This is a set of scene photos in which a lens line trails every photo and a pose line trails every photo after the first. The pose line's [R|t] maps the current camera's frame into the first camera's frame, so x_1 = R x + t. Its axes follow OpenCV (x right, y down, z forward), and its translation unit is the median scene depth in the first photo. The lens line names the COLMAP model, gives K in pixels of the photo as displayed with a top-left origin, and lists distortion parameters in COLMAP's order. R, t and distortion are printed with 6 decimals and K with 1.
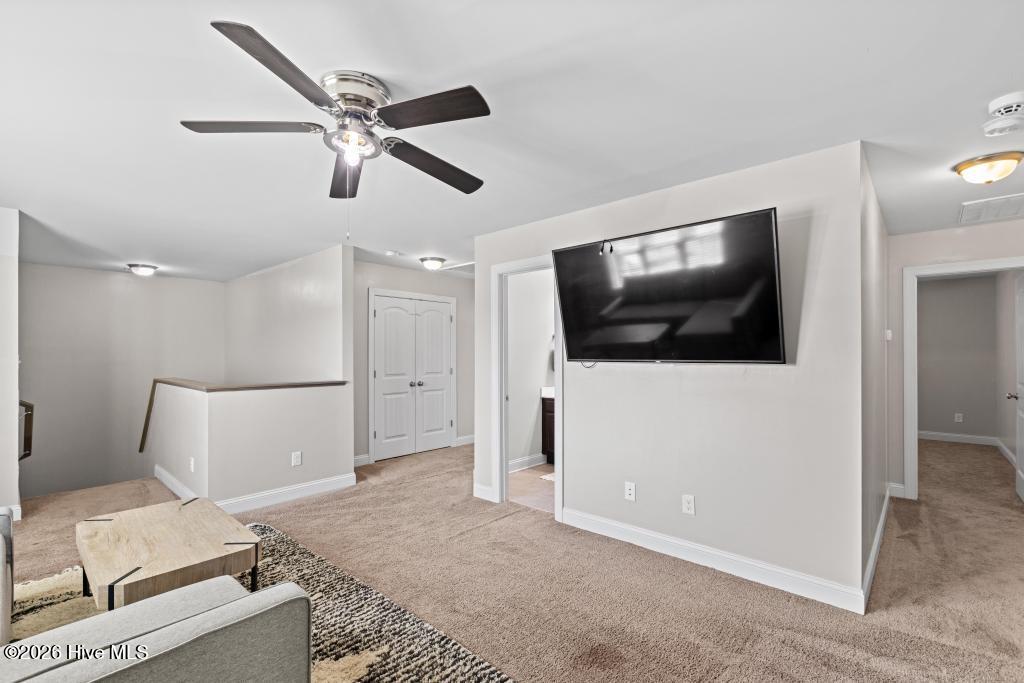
lens RADIAL K [[460.9, 0, 517.6], [0, 460.9, 347.9], [0, 0, 1]] dist [-0.002584, -0.000257]
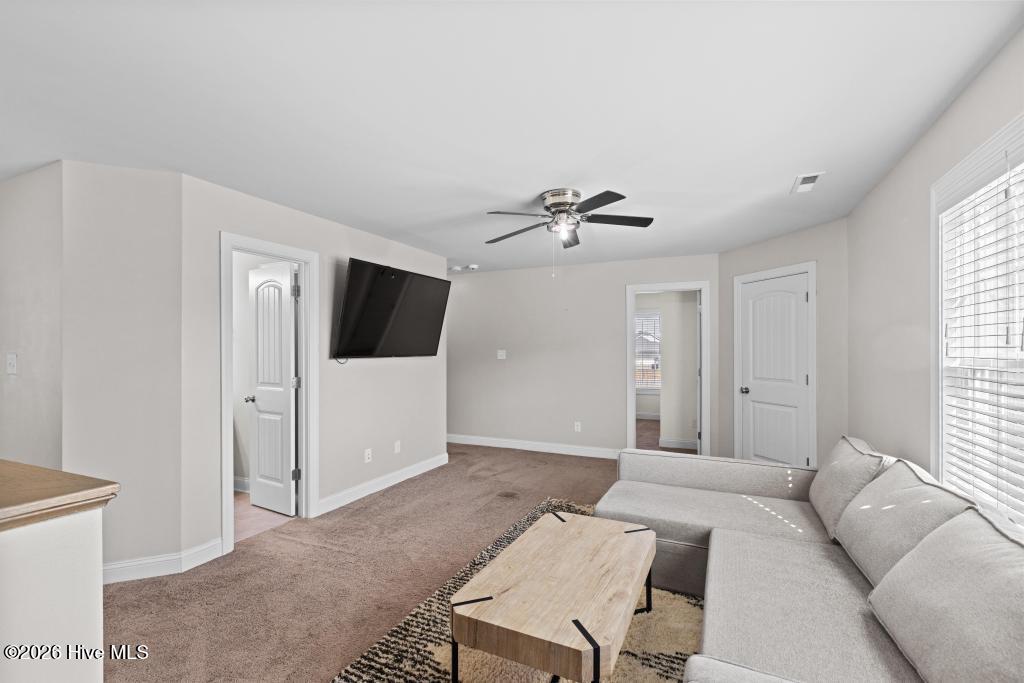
lens RADIAL K [[460.9, 0, 517.6], [0, 460.9, 347.9], [0, 0, 1]] dist [-0.002584, -0.000257]
pose [[-0.304237, 0.007334, 0.952568, -1.548320], [-0.005823, 0.999937, -0.009558, 0.017971], [-0.952578, -0.008455, -0.304176, 1.351488]]
